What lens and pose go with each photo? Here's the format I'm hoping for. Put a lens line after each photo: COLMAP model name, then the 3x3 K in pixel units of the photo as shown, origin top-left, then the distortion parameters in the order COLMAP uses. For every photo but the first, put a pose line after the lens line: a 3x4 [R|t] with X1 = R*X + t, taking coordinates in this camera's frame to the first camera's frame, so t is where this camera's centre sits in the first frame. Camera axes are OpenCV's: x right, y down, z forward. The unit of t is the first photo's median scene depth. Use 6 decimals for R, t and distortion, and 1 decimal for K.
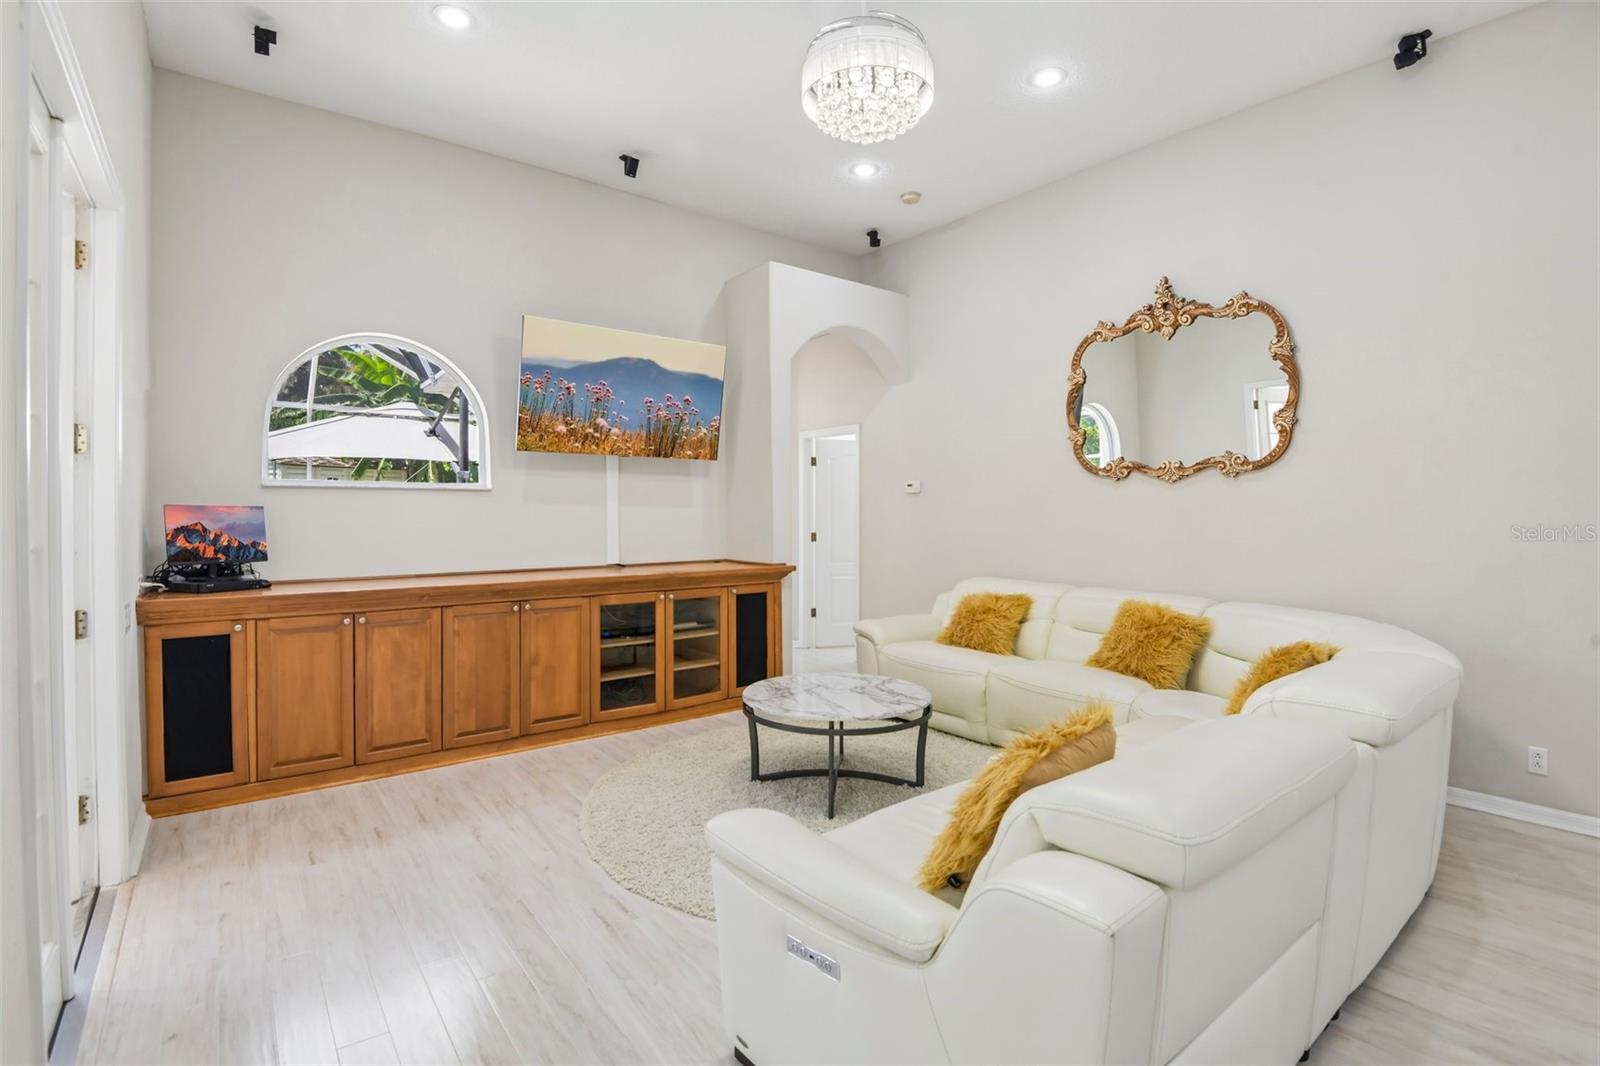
lens RADIAL K [[747.6, 0, 818.2], [0, 747.6, 512.1], [0, 0, 1]] dist [-0.029437, -0.005490]
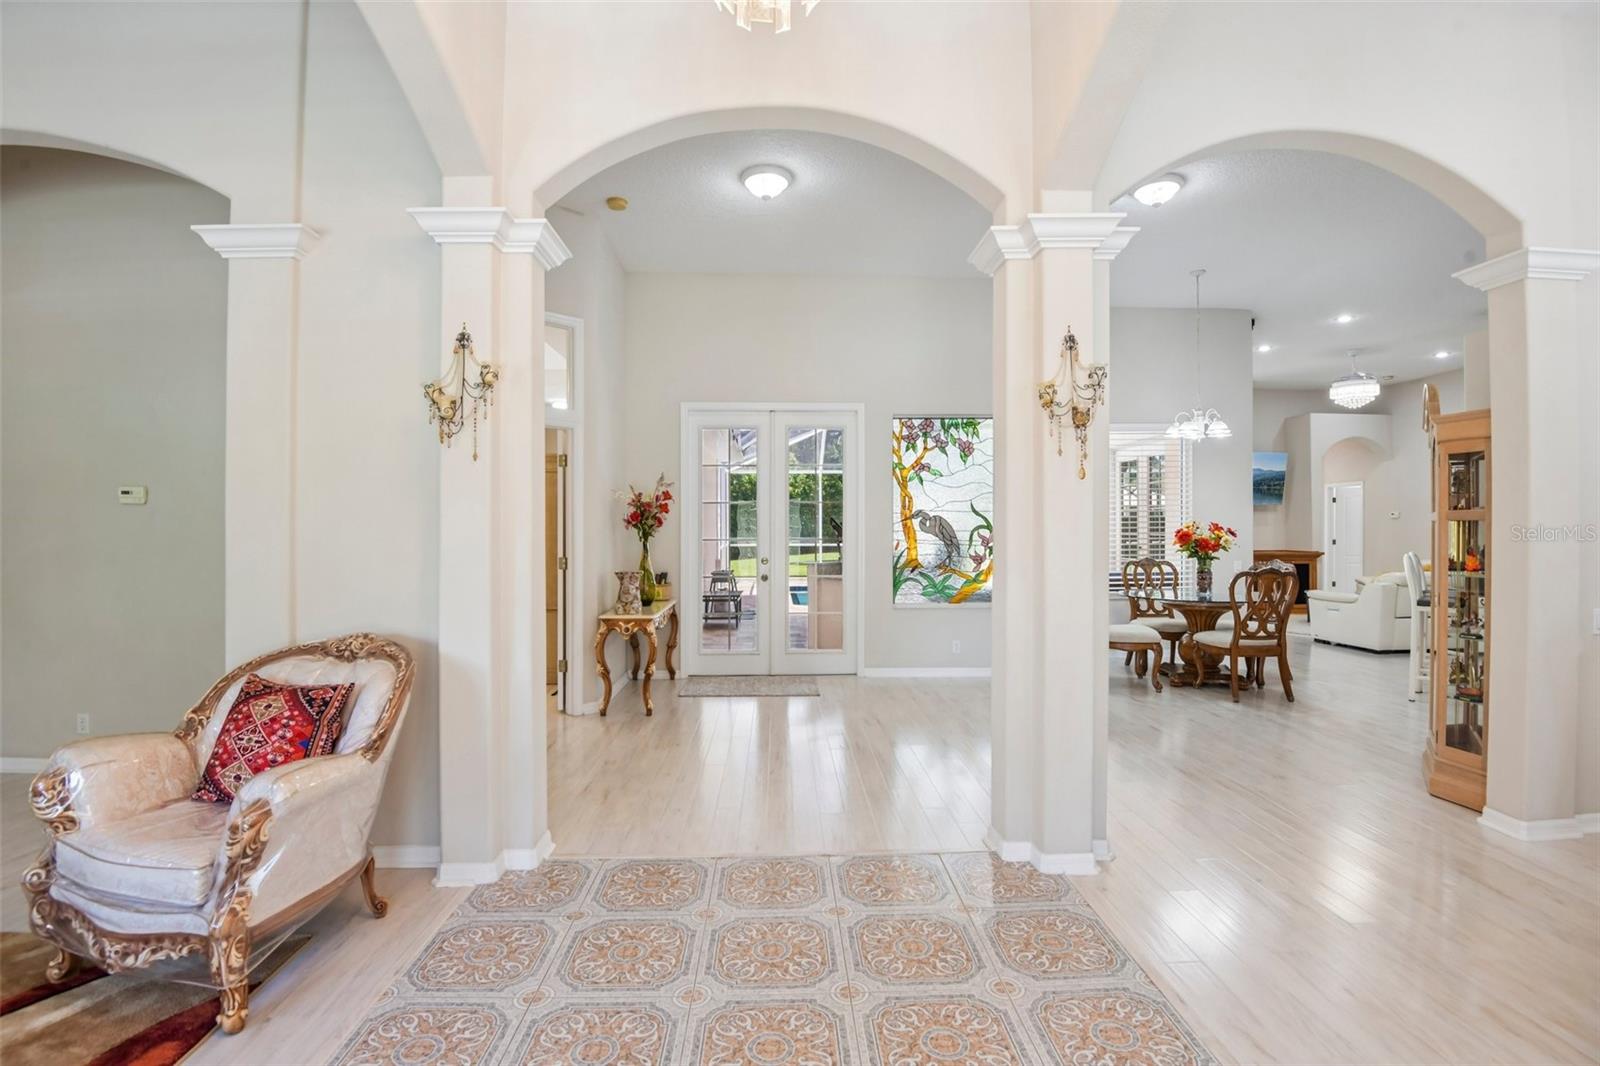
lens RADIAL K [[747.6, 0, 806.9], [0, 747.6, 526.7], [0, 0, 1]] dist [-0.029437, -0.005490]
pose [[0.808361, -0.000420, -0.588687, 0.015405], [-0.000814, 0.999998, -0.001832, 0.002068], [0.588687, 0.001961, 0.808359, -1.879049]]
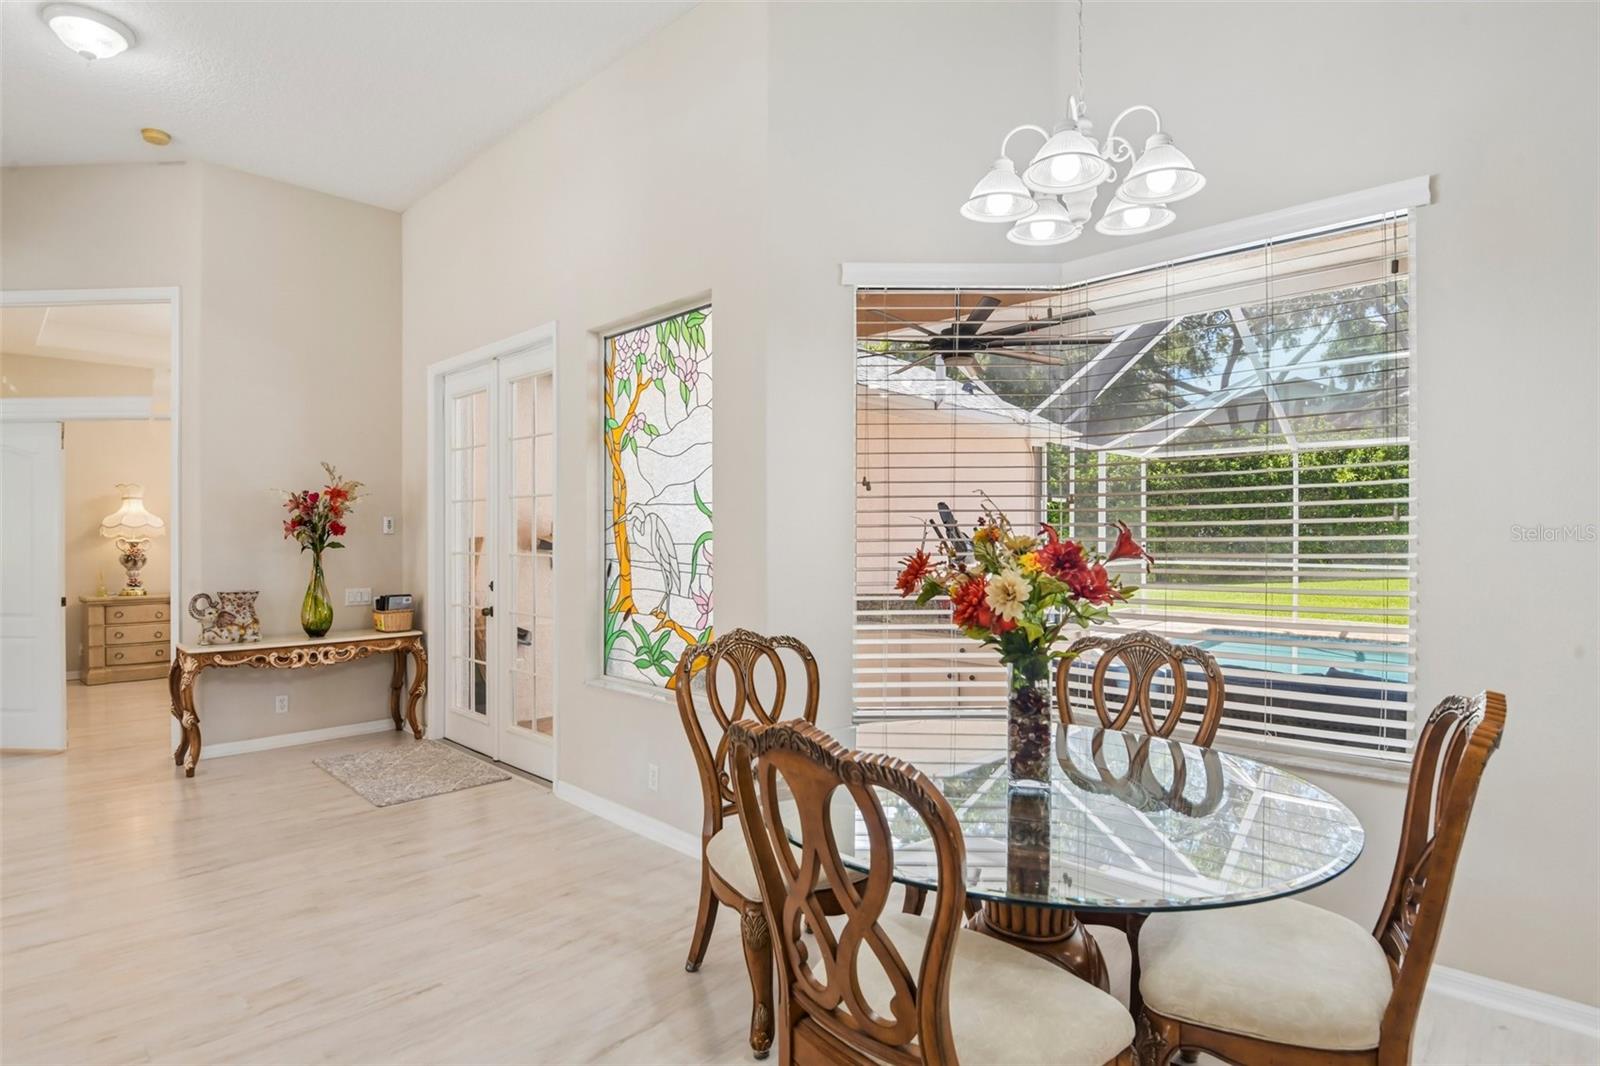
lens RADIAL K [[817.1, 0, 813.0], [0, 817.1, 528.2], [0, 0, 1]] dist [-0.020784, -0.003720]
pose [[0.147524, -0.005380, -0.989044, 0.199274], [-0.002697, 0.999979, -0.005841, -0.003598], [0.989055, 0.003529, 0.147507, -0.484015]]
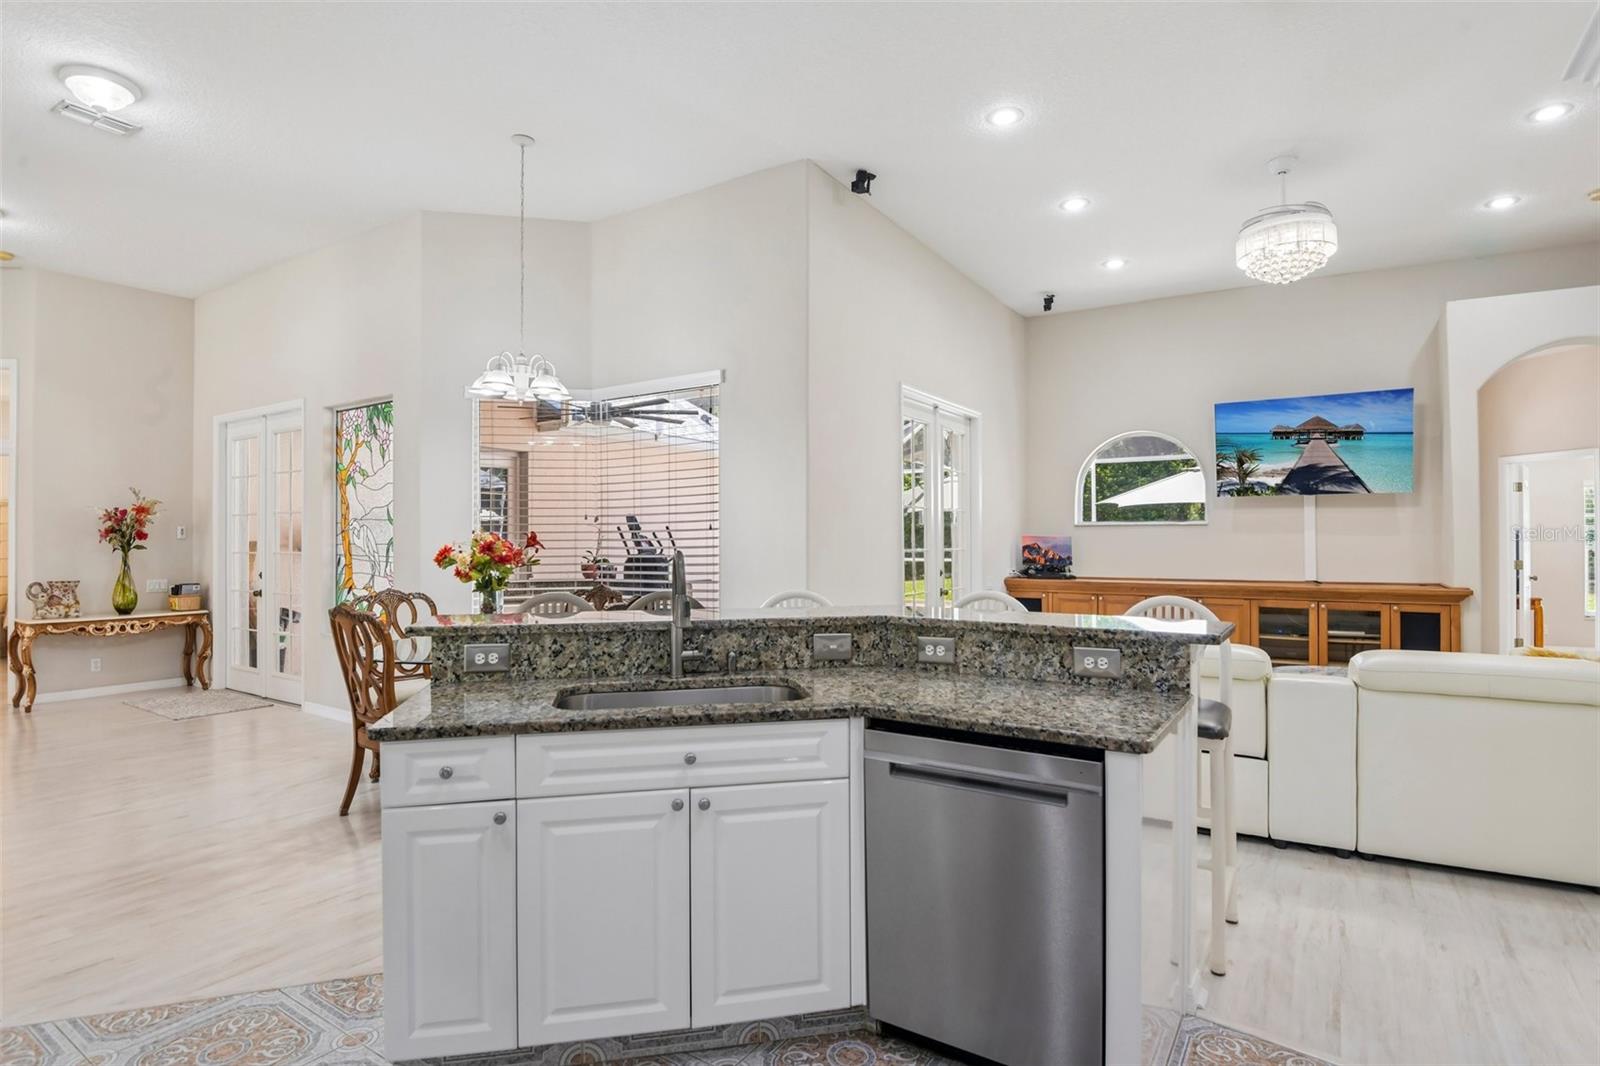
lens RADIAL K [[817.1, 0, 785.4], [0, 817.1, 527.3], [0, 0, 1]] dist [-0.020784, -0.003720]
pose [[0.308662, -0.012913, -0.951084, 0.822403], [0.000294, 0.999909, -0.013480, -0.001848], [0.951172, 0.003881, 0.308637, -0.278402]]
